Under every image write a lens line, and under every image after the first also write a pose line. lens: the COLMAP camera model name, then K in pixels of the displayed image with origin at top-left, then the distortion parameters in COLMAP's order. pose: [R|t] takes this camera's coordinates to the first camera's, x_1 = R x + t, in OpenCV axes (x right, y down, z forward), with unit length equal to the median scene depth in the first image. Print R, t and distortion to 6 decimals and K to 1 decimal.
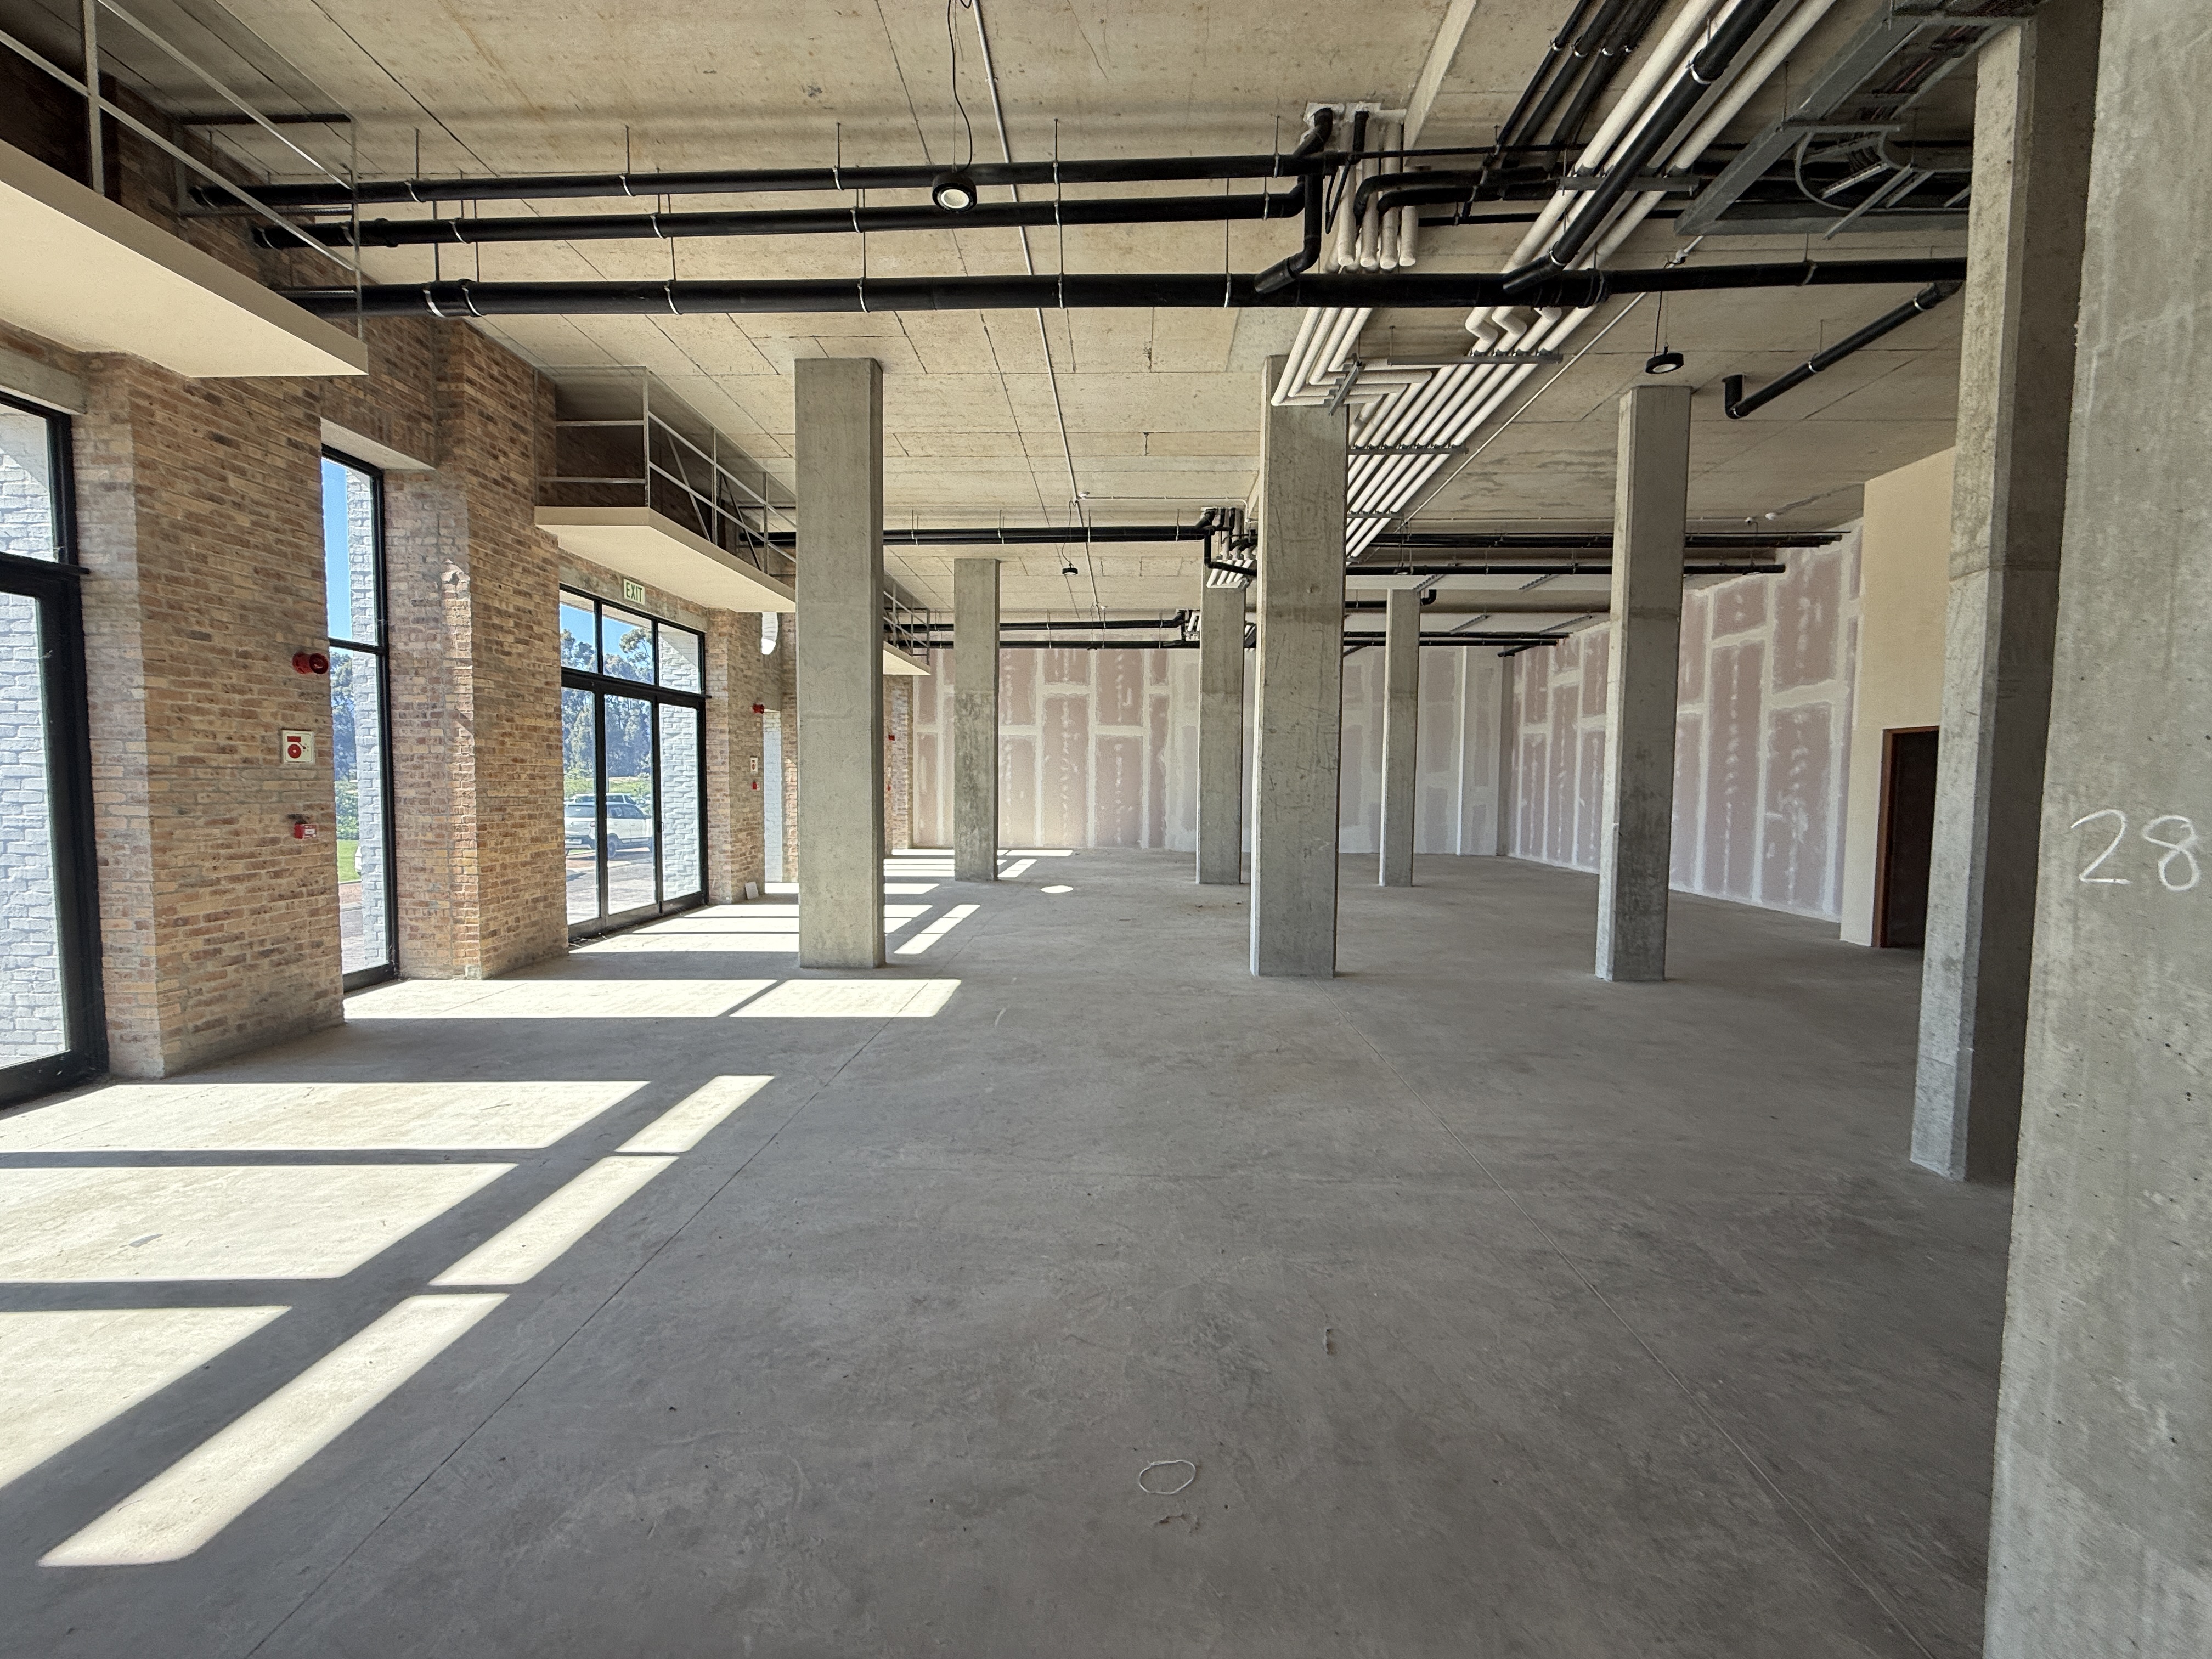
lens RADIAL K [[879.8, 0, 1099.7], [0, 879.8, 829.0], [0, 0, 1]] dist [0.000474, 0.000018]
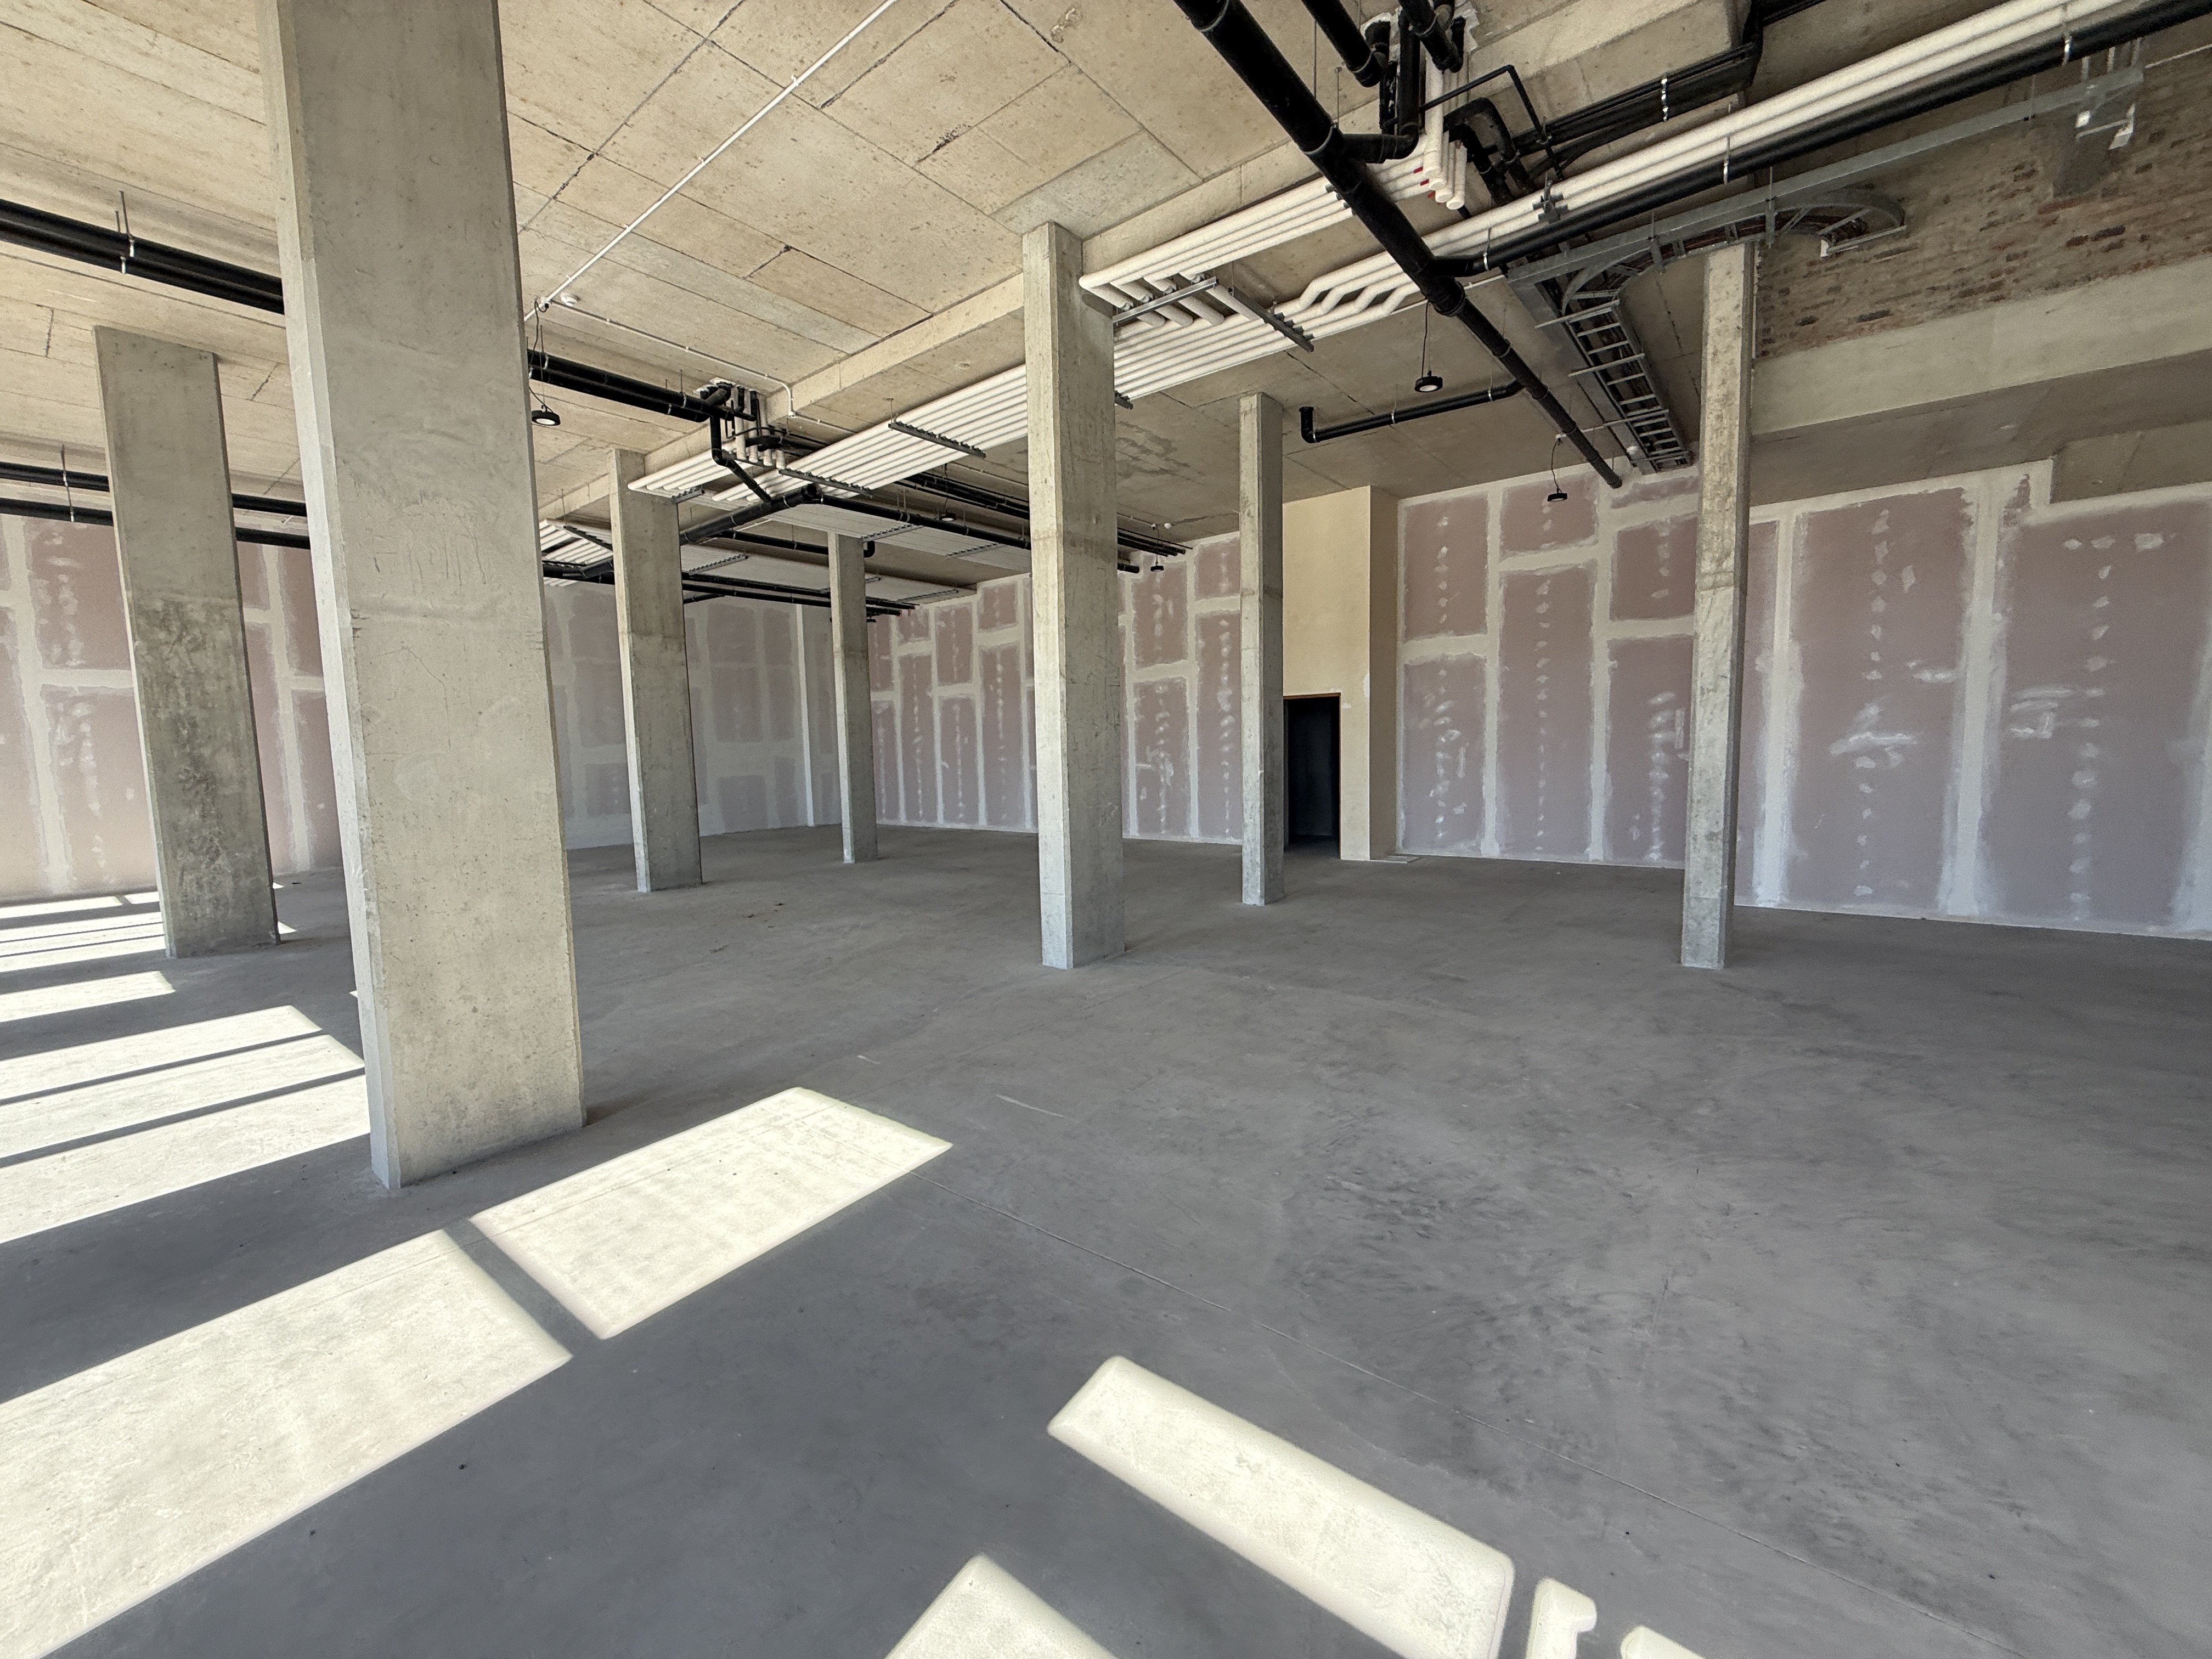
lens RADIAL K [[879.8, 0, 1096.4], [0, 879.8, 830.9], [0, 0, 1]] dist [0.000474, 0.000018]
pose [[0.595742, -0.100321, 0.796886, -0.484255], [0.074676, 0.994789, 0.069408, -0.024562], [-0.799697, 0.018159, 0.600129, 0.473975]]
